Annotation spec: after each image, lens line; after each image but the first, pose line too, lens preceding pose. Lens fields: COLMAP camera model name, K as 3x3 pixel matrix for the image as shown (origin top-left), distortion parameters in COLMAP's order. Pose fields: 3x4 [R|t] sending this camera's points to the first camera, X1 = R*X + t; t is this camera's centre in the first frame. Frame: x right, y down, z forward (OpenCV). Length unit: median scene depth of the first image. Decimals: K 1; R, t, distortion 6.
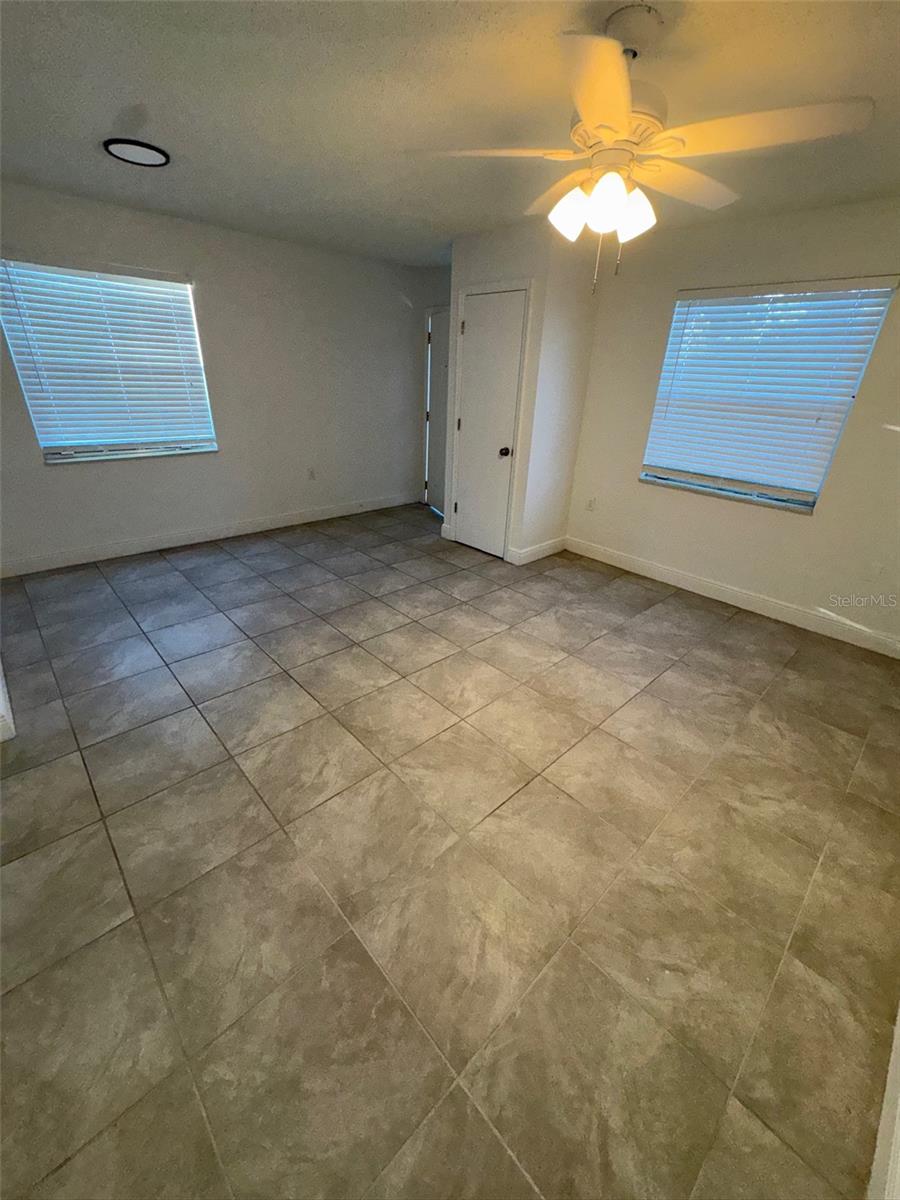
lens RADIAL K [[482.1, 0, 450.0], [0, 482.1, 600.0], [0, 0, 1]] dist [0.001214, 0.000122]
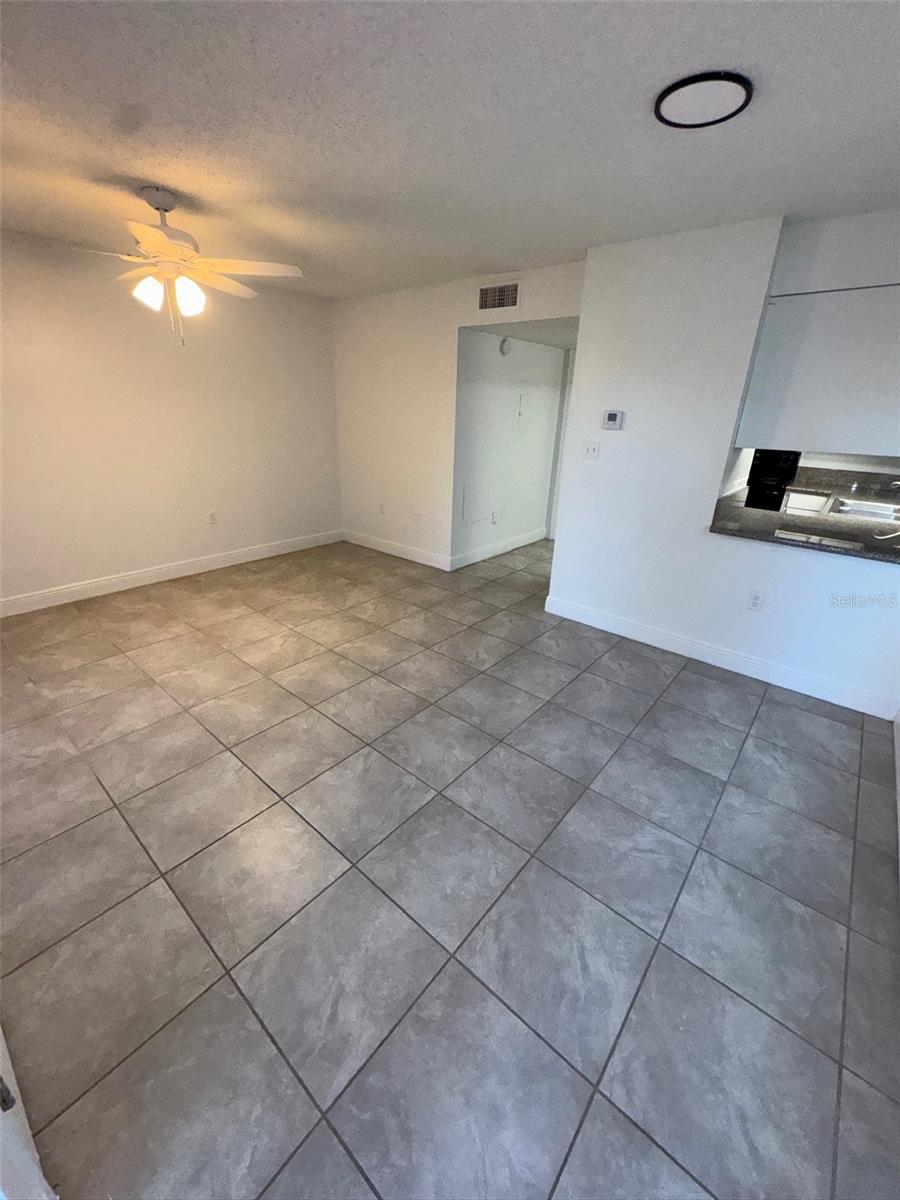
lens RADIAL K [[478.0, 0, 450.0], [0, 478.0, 600.0], [0, 0, 1]] dist [0.001168, 0.000083]
pose [[-0.990992, -0.022616, -0.131994, -0.265072], [-0.112706, 0.673187, 0.730833, -0.950862], [0.072328, 0.739126, -0.669672, 1.965749]]
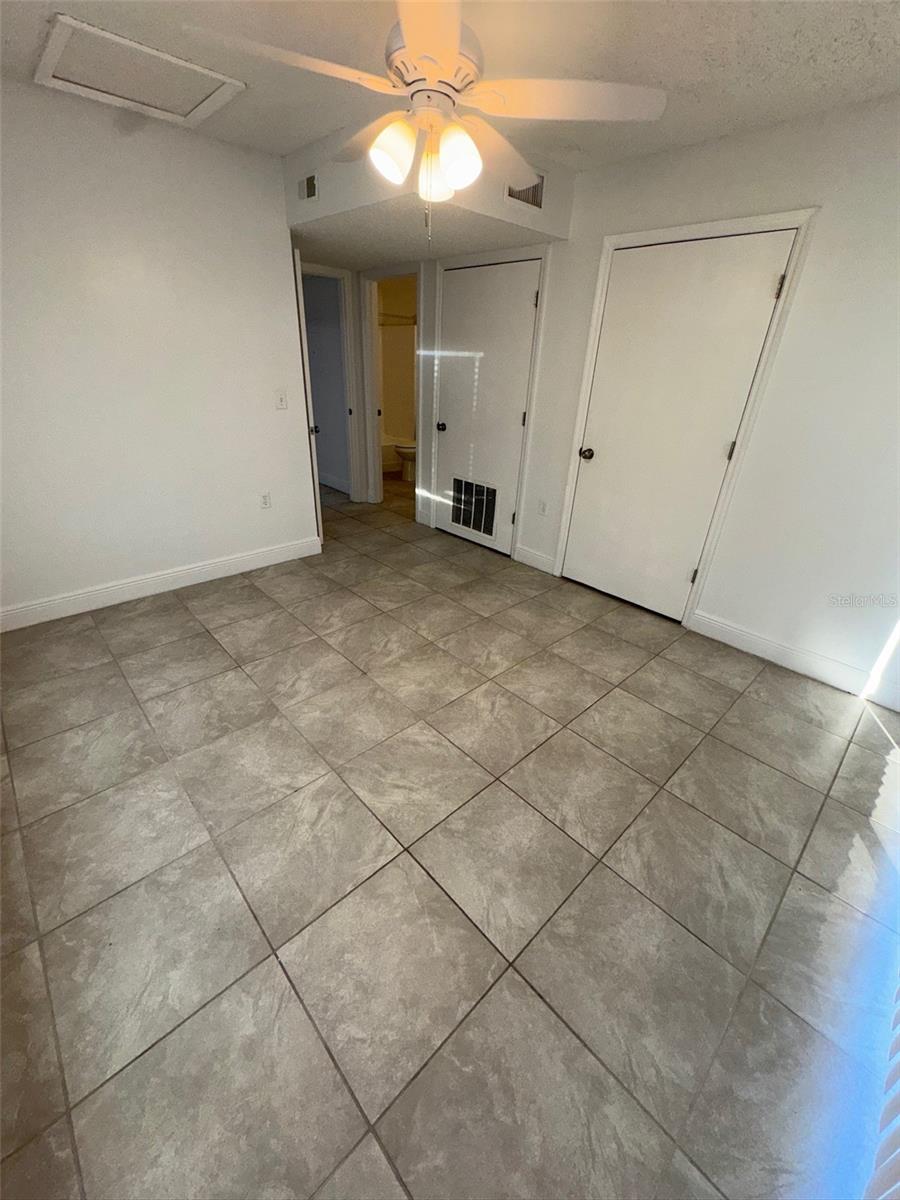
lens RADIAL K [[478.0, 0, 450.0], [0, 478.0, 600.0], [0, 0, 1]] dist [0.001168, 0.000083]
pose [[-0.997297, -0.064367, -0.035424, 0.164322], [-0.067204, 0.604339, 0.793888, -0.678075], [-0.029691, 0.794123, -0.607032, 1.502320]]
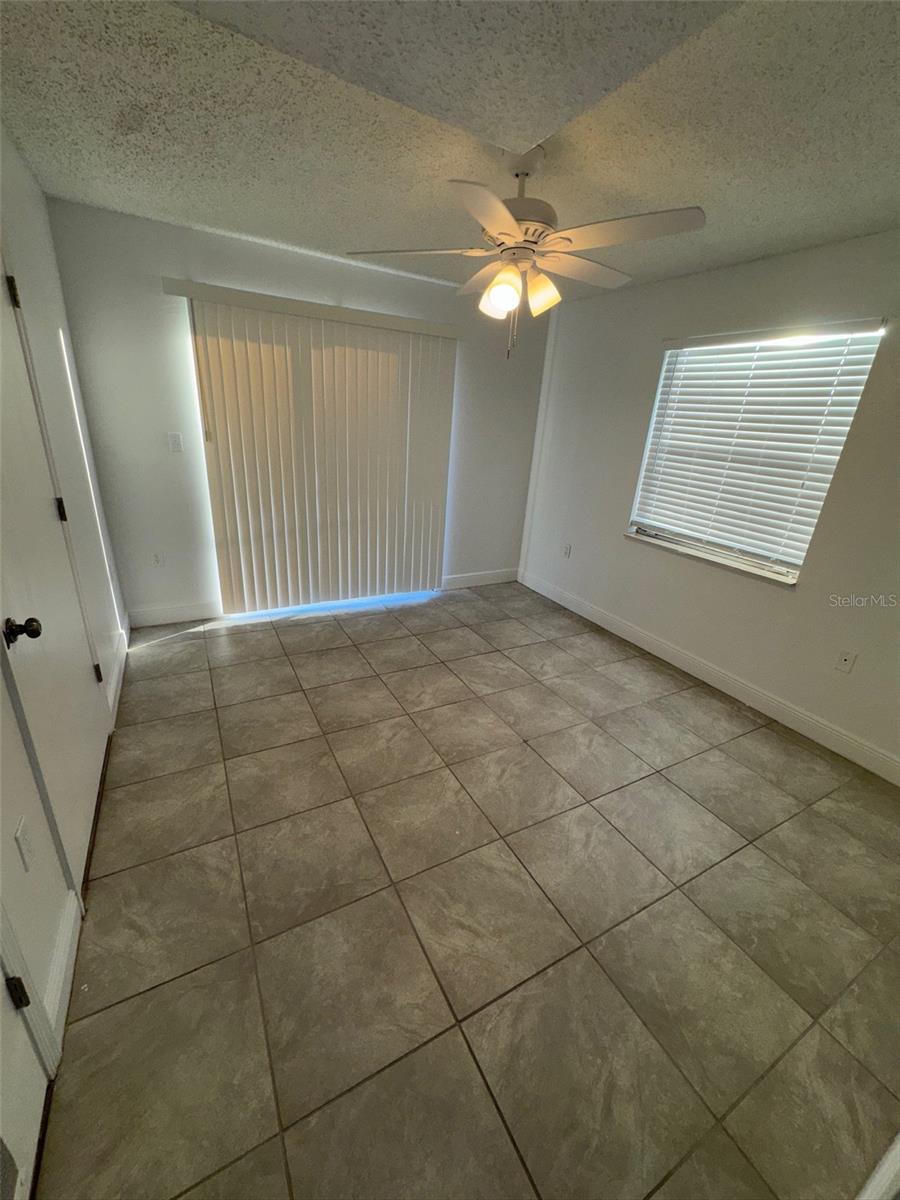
lens RADIAL K [[478.0, 0, 450.0], [0, 478.0, 600.0], [0, 0, 1]] dist [0.001168, 0.000083]
pose [[0.968129, 0.122303, -0.218557, 0.335568], [-0.142508, 0.986624, -0.079150, 0.064248], [0.205954, 0.107773, 0.972609, -0.095596]]
